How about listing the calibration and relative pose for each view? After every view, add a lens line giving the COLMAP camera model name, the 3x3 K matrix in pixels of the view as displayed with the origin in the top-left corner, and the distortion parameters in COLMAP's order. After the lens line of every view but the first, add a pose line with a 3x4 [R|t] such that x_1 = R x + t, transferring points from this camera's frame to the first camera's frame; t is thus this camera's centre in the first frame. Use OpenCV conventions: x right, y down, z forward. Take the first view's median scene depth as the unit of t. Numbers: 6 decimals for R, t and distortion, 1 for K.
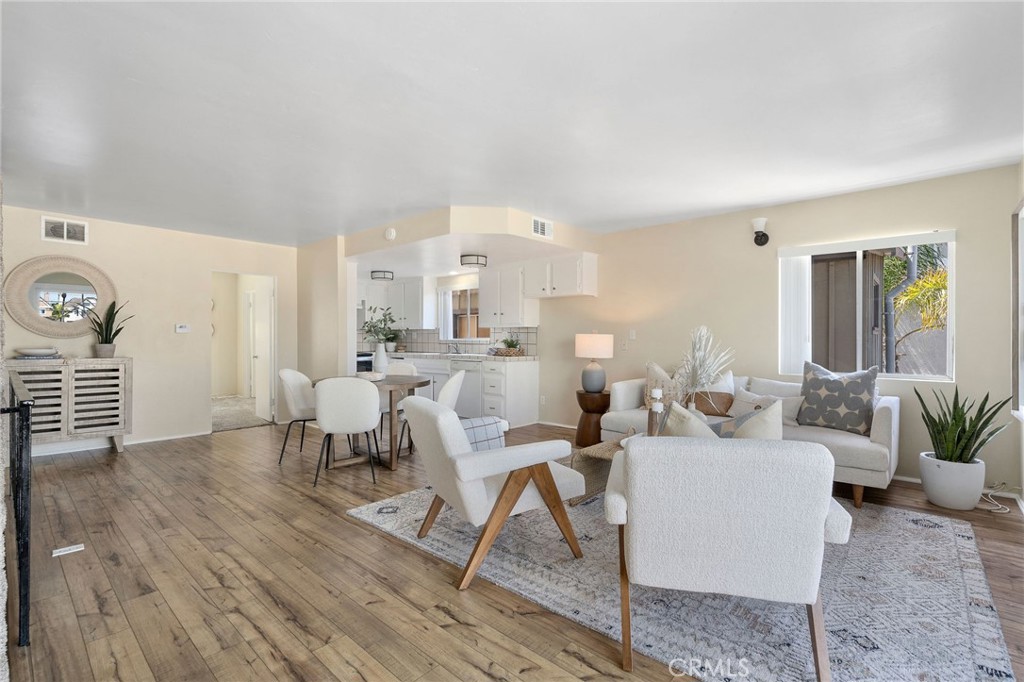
lens RADIAL K [[470.9, 0, 512.0], [0, 470.9, 341.0], [0, 0, 1]] dist [-0.010036, 0.000879]
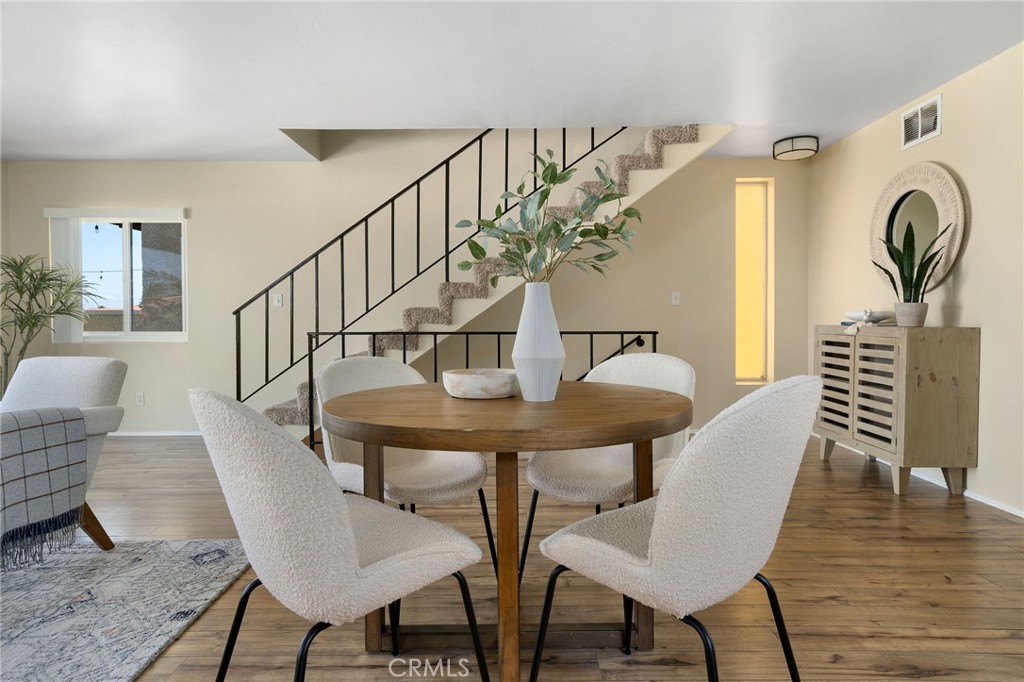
lens RADIAL K [[570.8, 0, 512.7], [0, 570.8, 325.1], [0, 0, 1]] dist [-0.000088, 0.000737]
pose [[-0.742074, 0.003963, -0.670306, -0.039389], [-0.001506, 0.999970, 0.007579, 0.032193], [0.670316, 0.006633, -0.742046, 1.329471]]
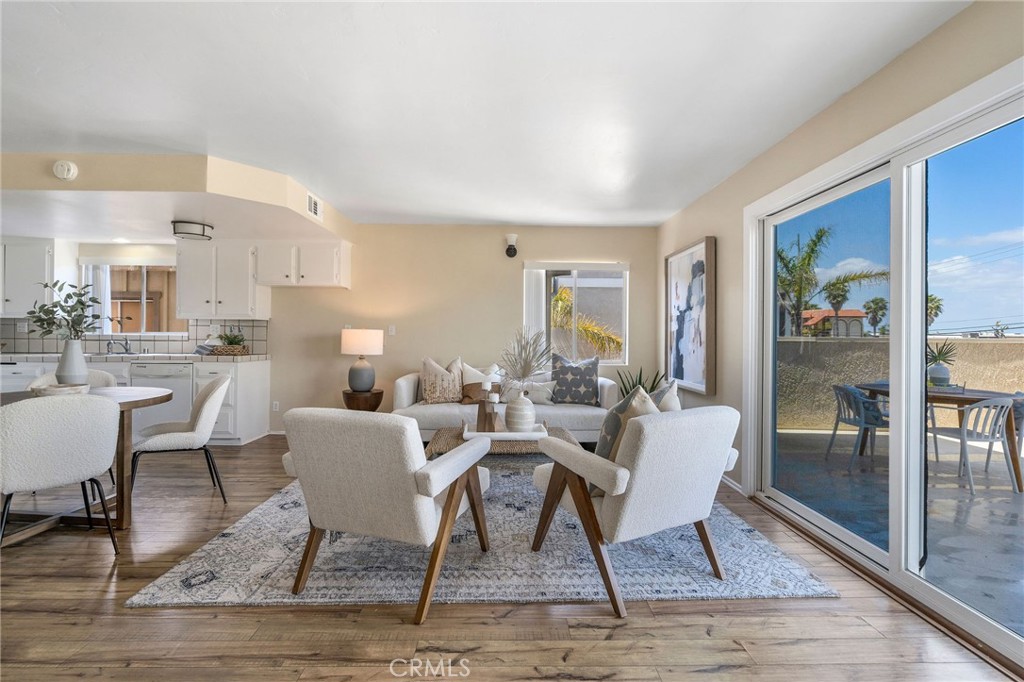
lens RADIAL K [[470.0, 0, 520.1], [0, 470.0, 336.7], [0, 0, 1]] dist [-0.005638, 0.000658]
pose [[0.725194, 0.002702, 0.688540, -0.288671], [-0.002761, 0.999996, -0.001016, -0.000120], [-0.688540, -0.001164, 0.725198, 0.123278]]
